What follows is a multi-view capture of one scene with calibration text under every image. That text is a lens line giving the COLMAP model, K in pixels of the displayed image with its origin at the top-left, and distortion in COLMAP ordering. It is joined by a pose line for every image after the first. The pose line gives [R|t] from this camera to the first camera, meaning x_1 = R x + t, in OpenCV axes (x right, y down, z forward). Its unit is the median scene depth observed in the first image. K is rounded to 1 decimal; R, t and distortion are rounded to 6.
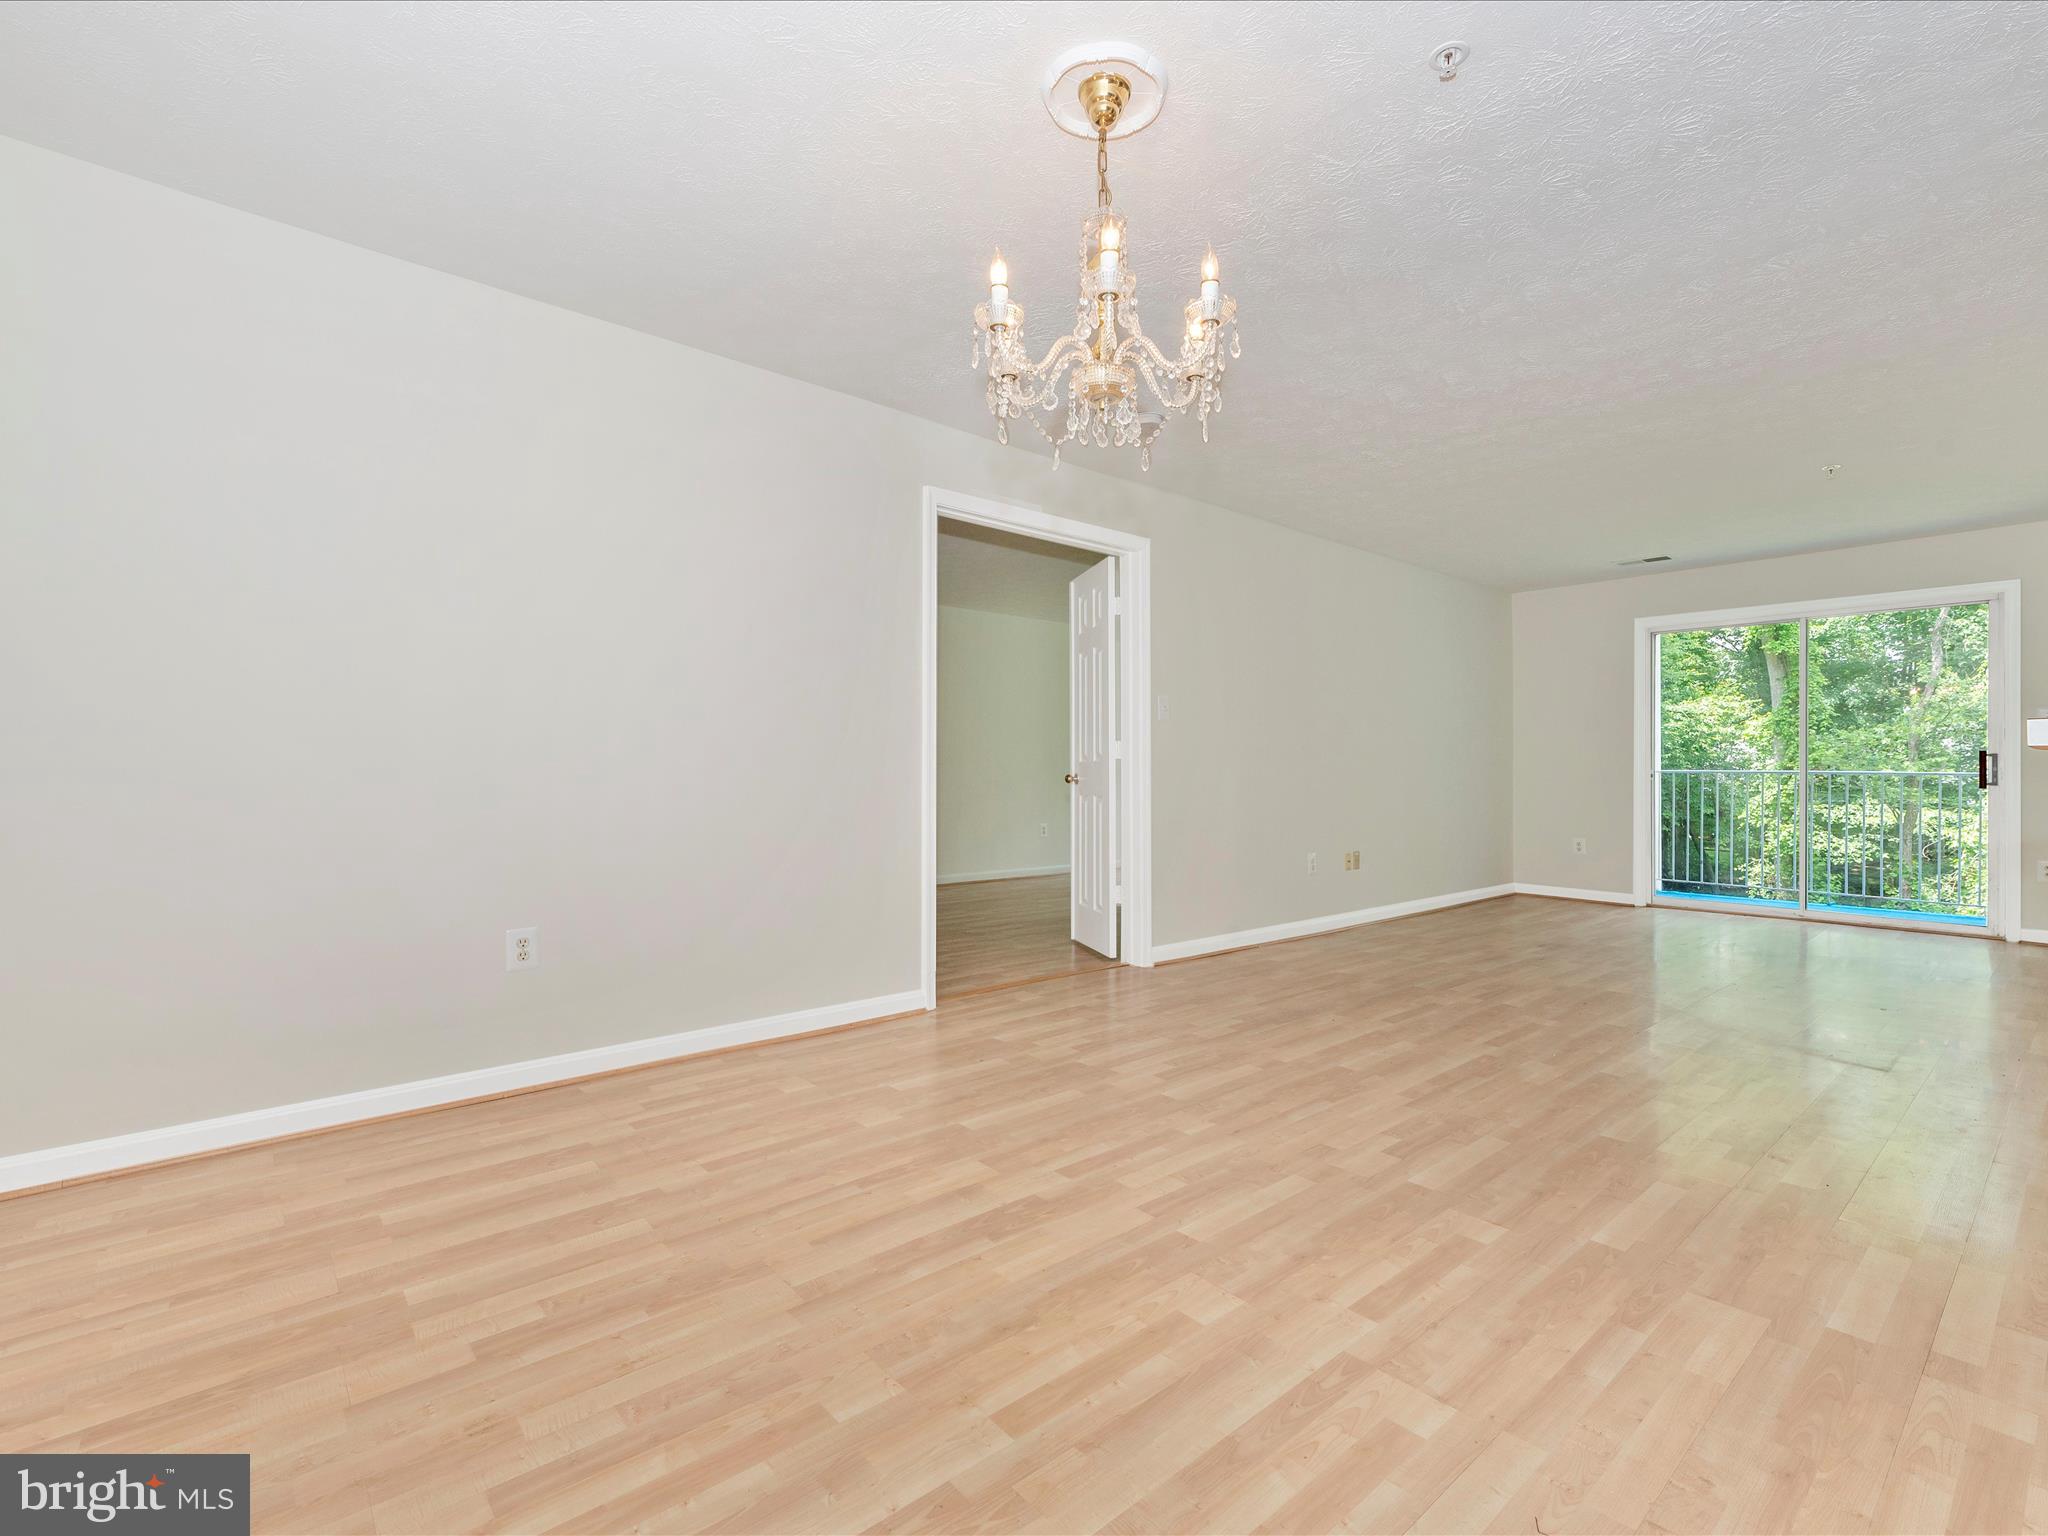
lens RADIAL K [[938.1, 0, 1024.3], [0, 938.1, 756.8], [0, 0, 1]] dist [0.002573, 0.000520]
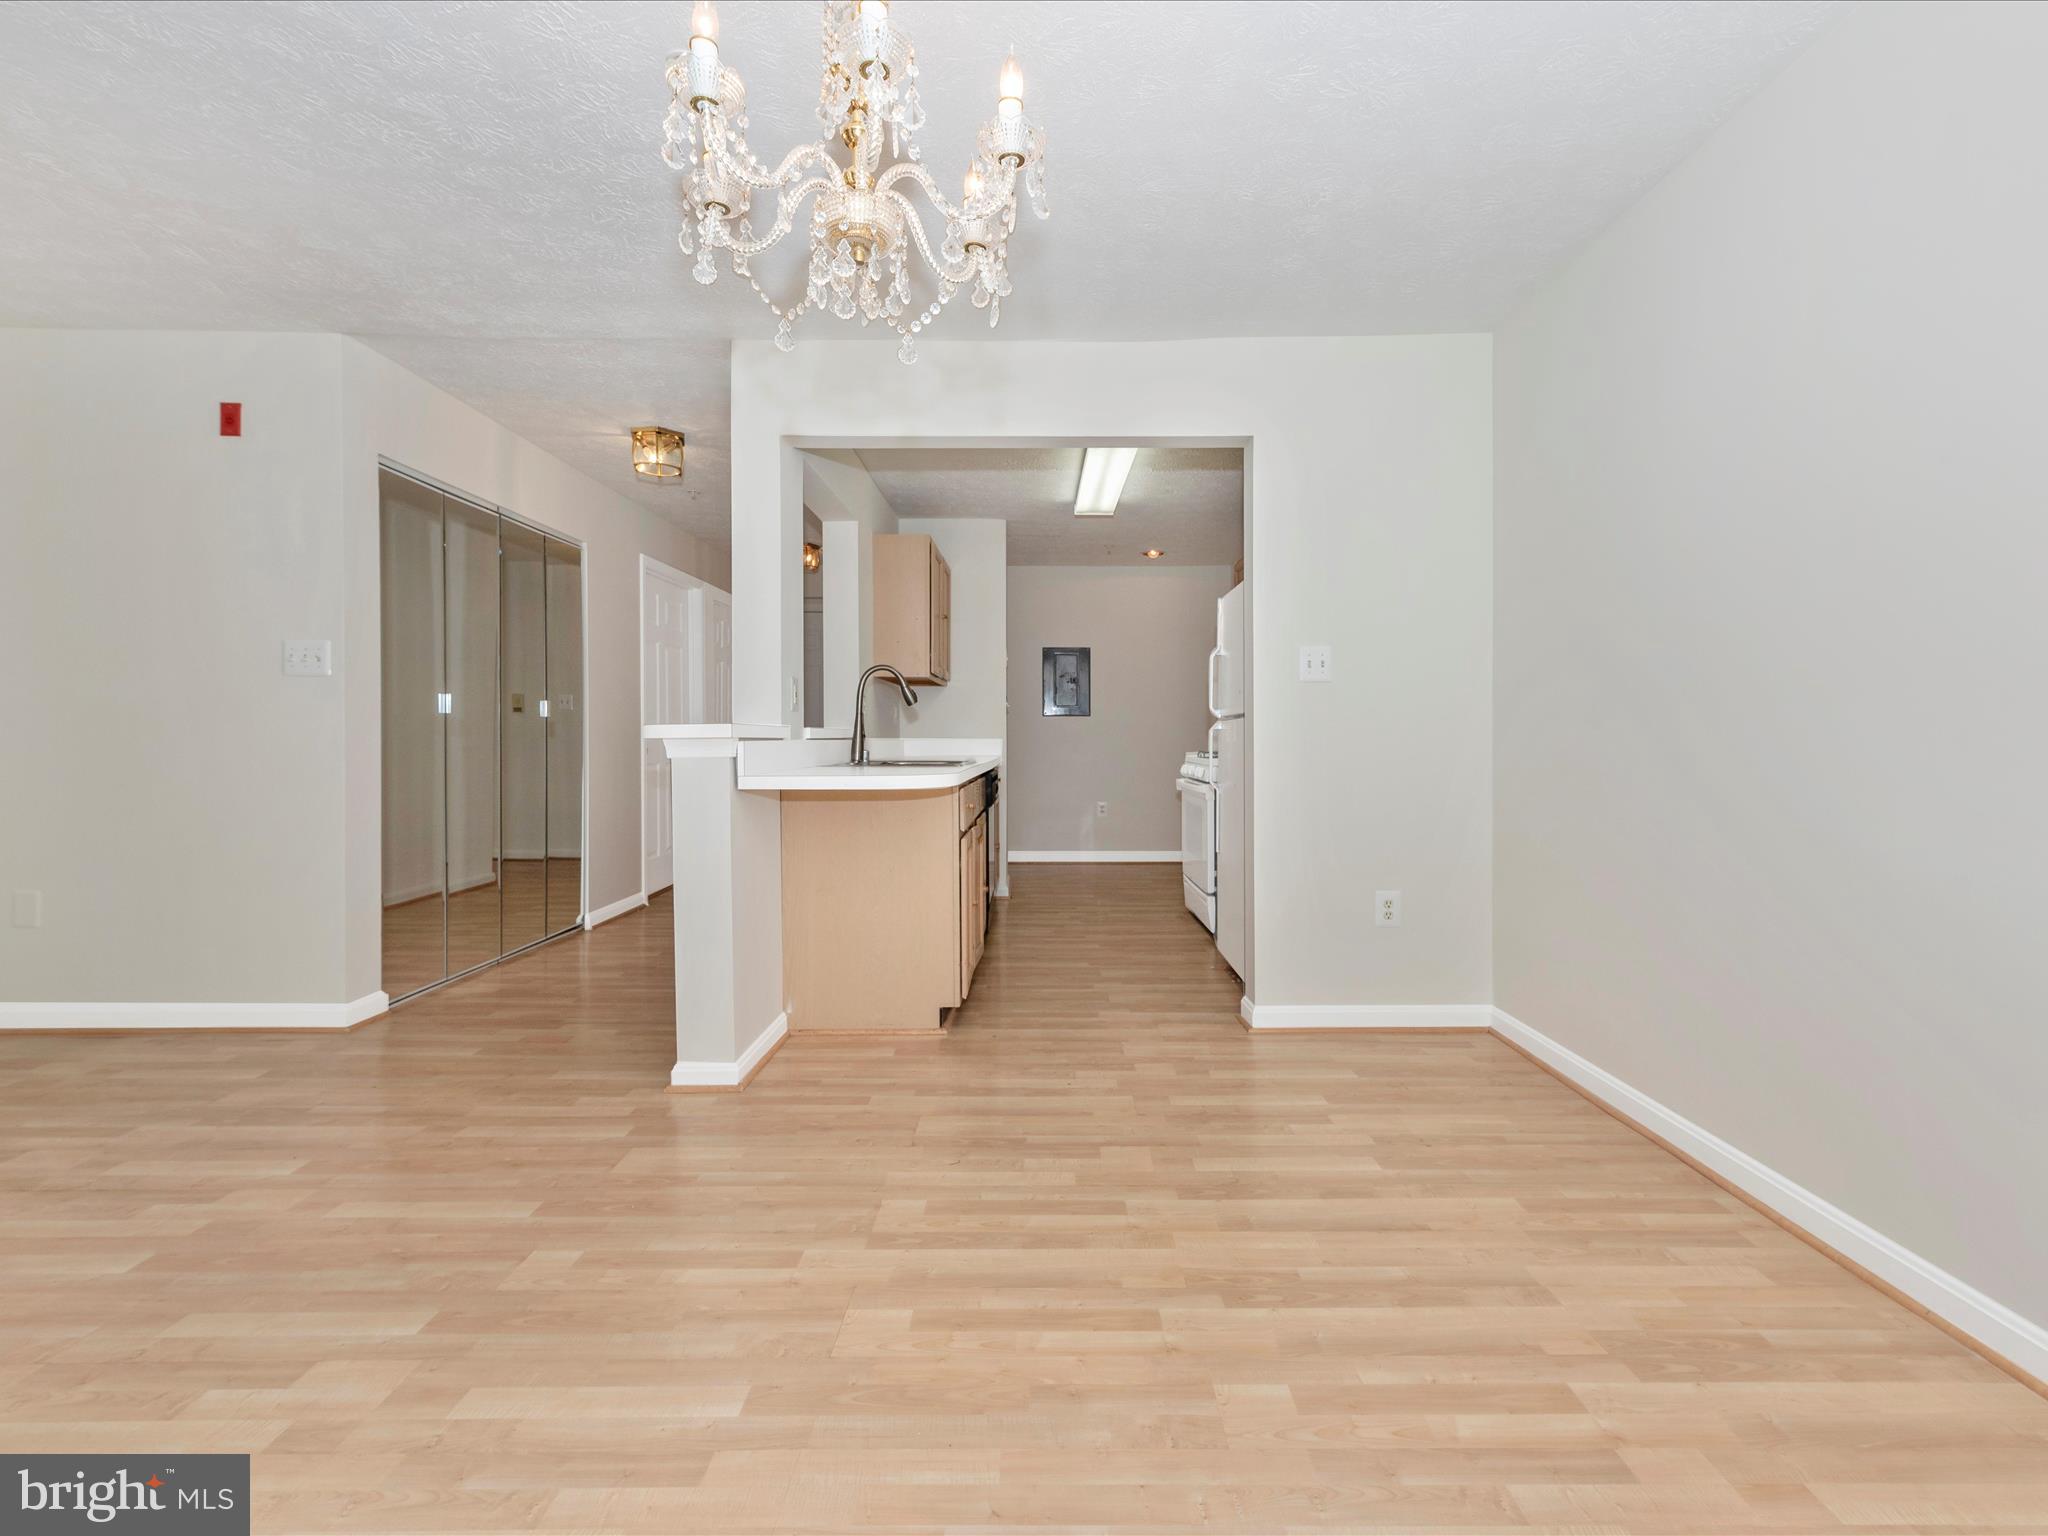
lens RADIAL K [[925.1, 0, 1043.7], [0, 925.1, 741.2], [0, 0, 1]] dist [0.009312, 0.000346]
pose [[-0.759220, -0.009799, 0.650761, -0.360447], [-0.015399, 0.999877, -0.002910, -0.003193], [-0.650652, -0.012230, -0.759277, 1.079692]]
